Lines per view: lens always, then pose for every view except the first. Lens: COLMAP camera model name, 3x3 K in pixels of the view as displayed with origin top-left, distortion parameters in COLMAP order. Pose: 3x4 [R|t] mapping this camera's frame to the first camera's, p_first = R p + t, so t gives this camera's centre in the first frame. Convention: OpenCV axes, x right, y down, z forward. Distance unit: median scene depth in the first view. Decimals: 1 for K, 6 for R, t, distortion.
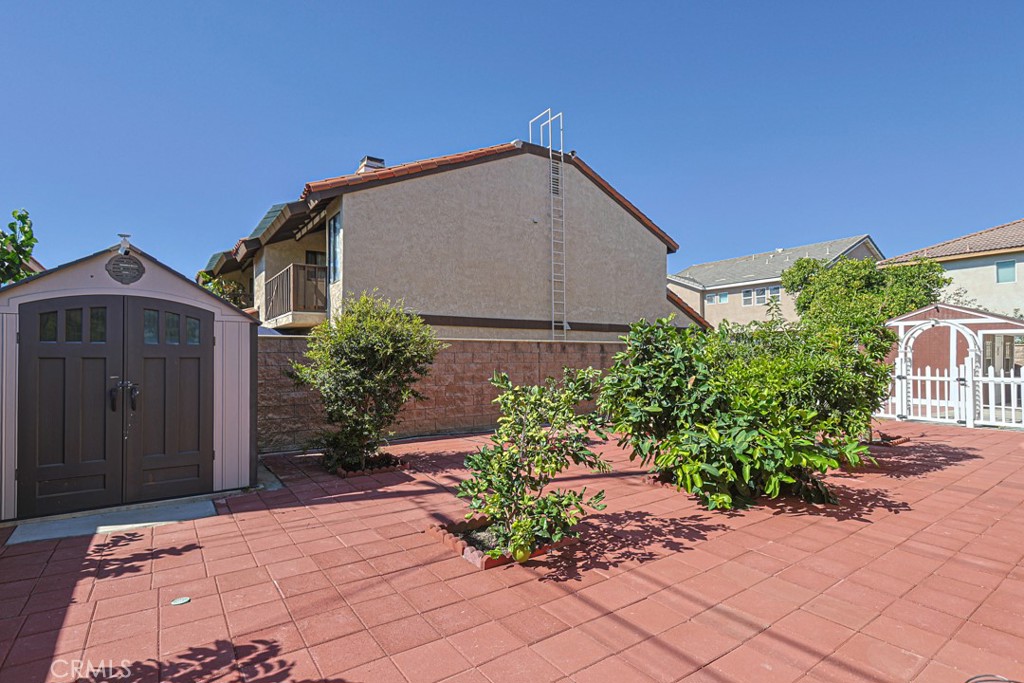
lens RADIAL K [[485.7, 0, 506.9], [0, 485.7, 352.5], [0, 0, 1]] dist [-0.004537, 0.001841]
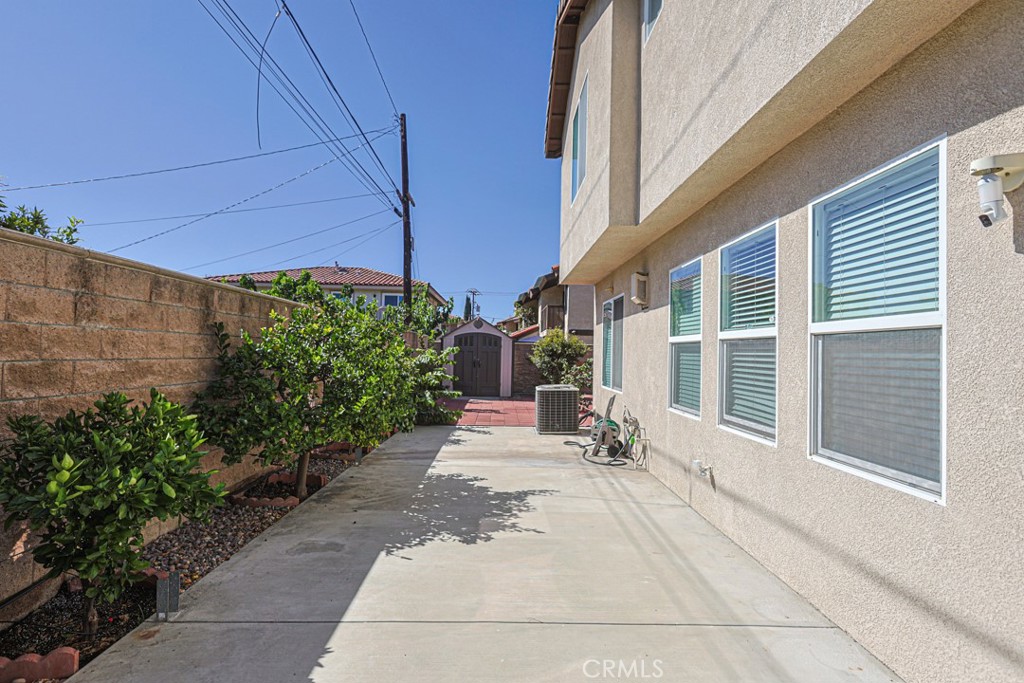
lens RADIAL K [[485.7, 0, 512.0], [0, 485.7, 340.9], [0, 0, 1]] dist [-0.004537, 0.001841]
pose [[0.823332, 0.007778, -0.567506, 0.972640], [-0.020011, 0.999682, -0.015331, -0.011292], [0.567207, 0.023979, 0.823226, -1.209135]]
